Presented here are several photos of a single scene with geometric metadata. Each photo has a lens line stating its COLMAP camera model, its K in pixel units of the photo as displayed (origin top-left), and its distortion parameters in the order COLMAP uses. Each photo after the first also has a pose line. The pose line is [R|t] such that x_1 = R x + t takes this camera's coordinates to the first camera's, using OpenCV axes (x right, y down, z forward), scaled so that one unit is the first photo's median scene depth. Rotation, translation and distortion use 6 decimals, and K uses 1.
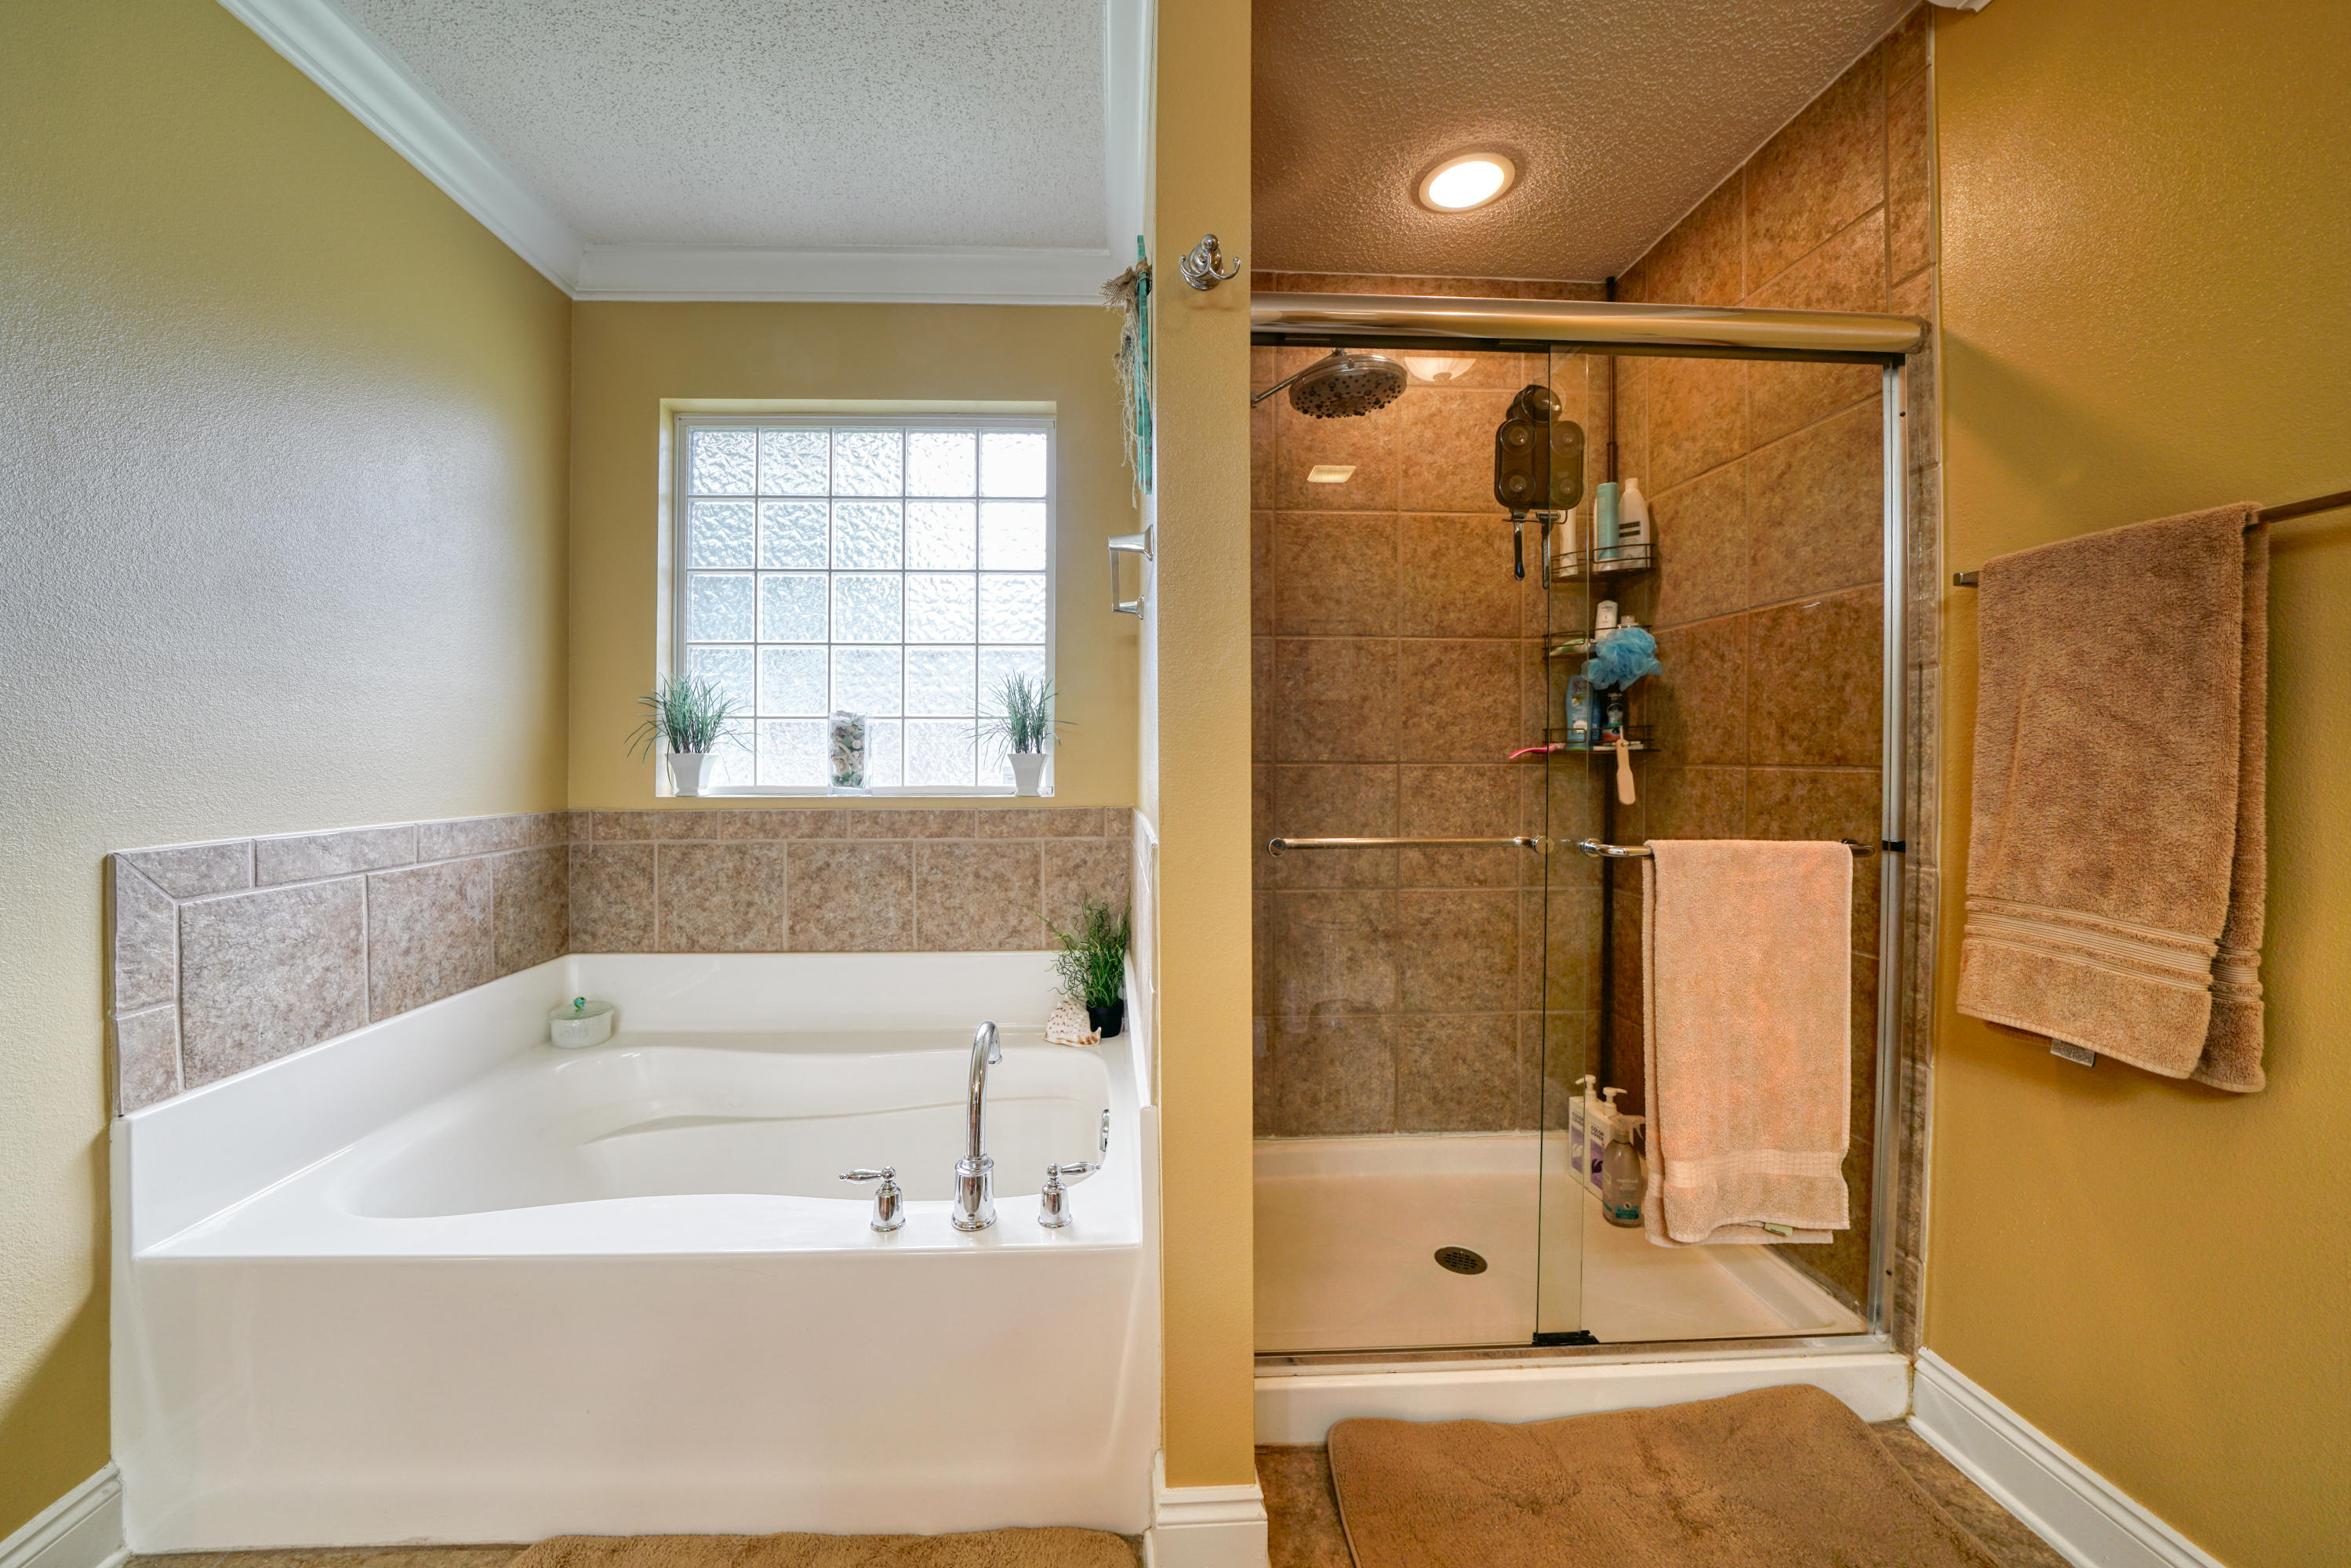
lens RADIAL K [[841.6, 0, 1169.8], [0, 841.6, 751.2], [0, 0, 1]] dist [-0.021235, 0.000233]
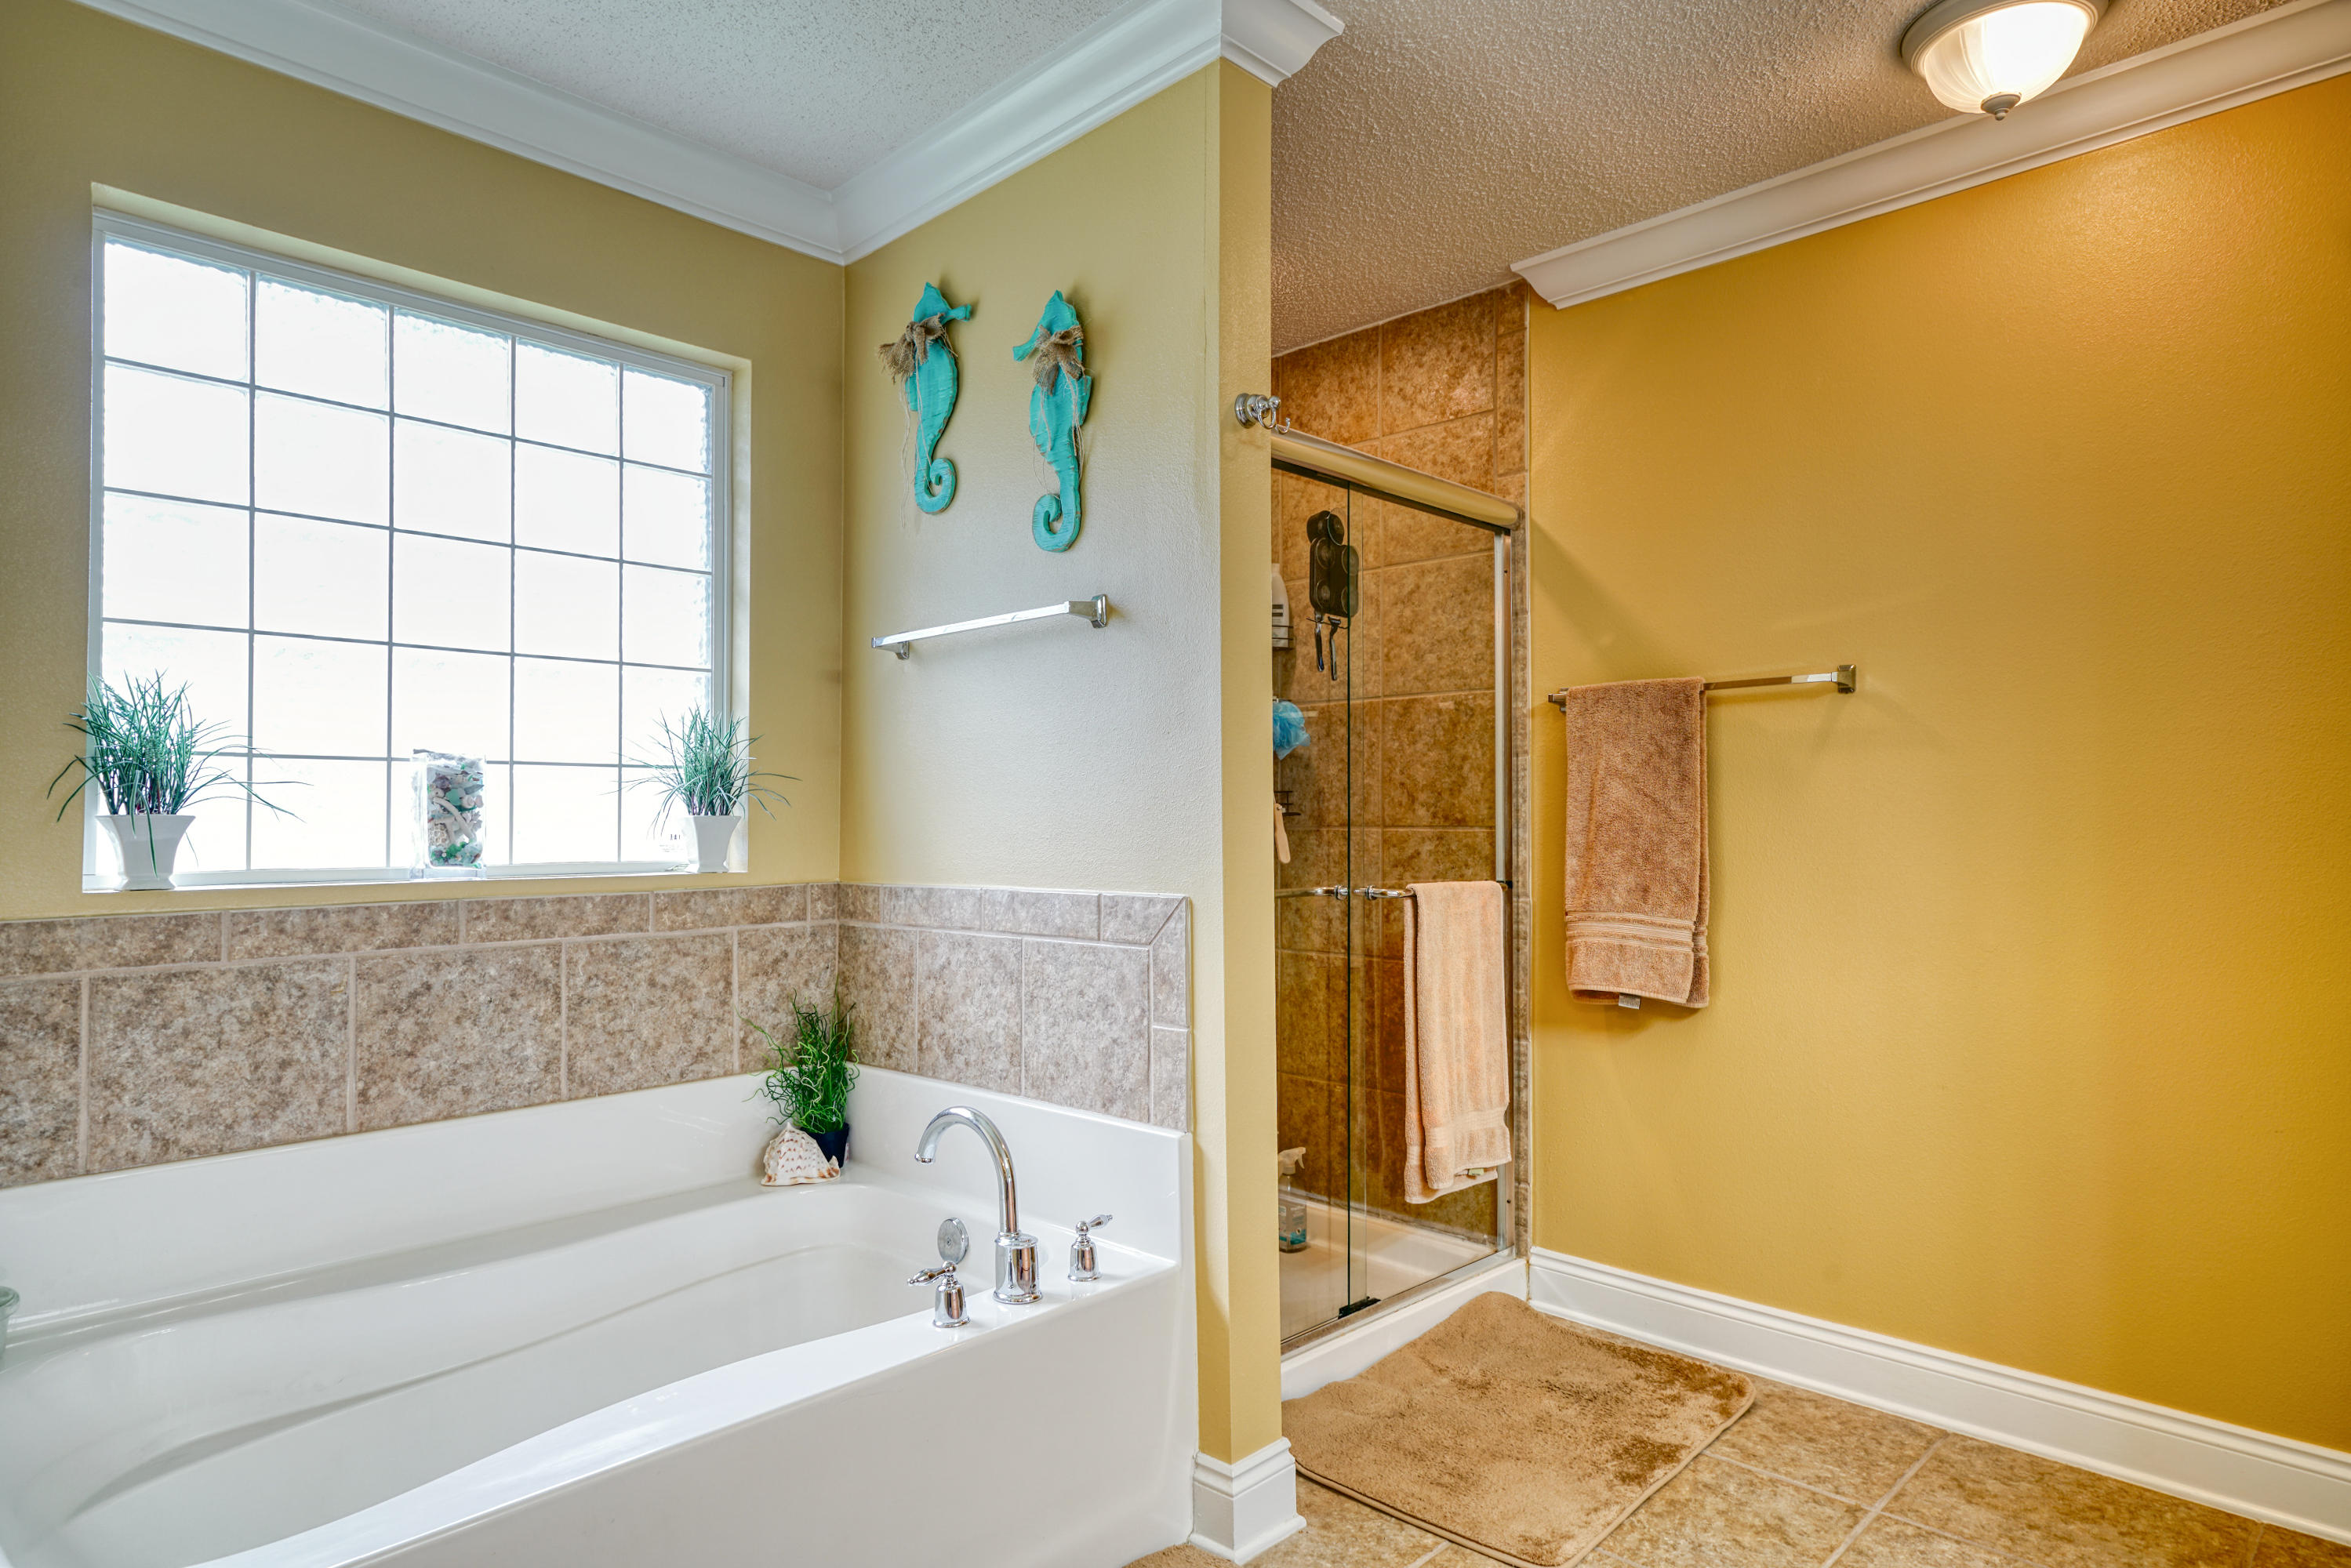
lens RADIAL K [[1310.6, 0, 1192.1], [0, 1310.6, 769.7], [0, 0, 1]] dist [0.022140, 0.003921]
pose [[0.724115, 0.026351, 0.689175, -0.700660], [-0.002740, 0.999372, -0.035333, 0.001990], [-0.689673, 0.023697, 0.723733, -0.155820]]
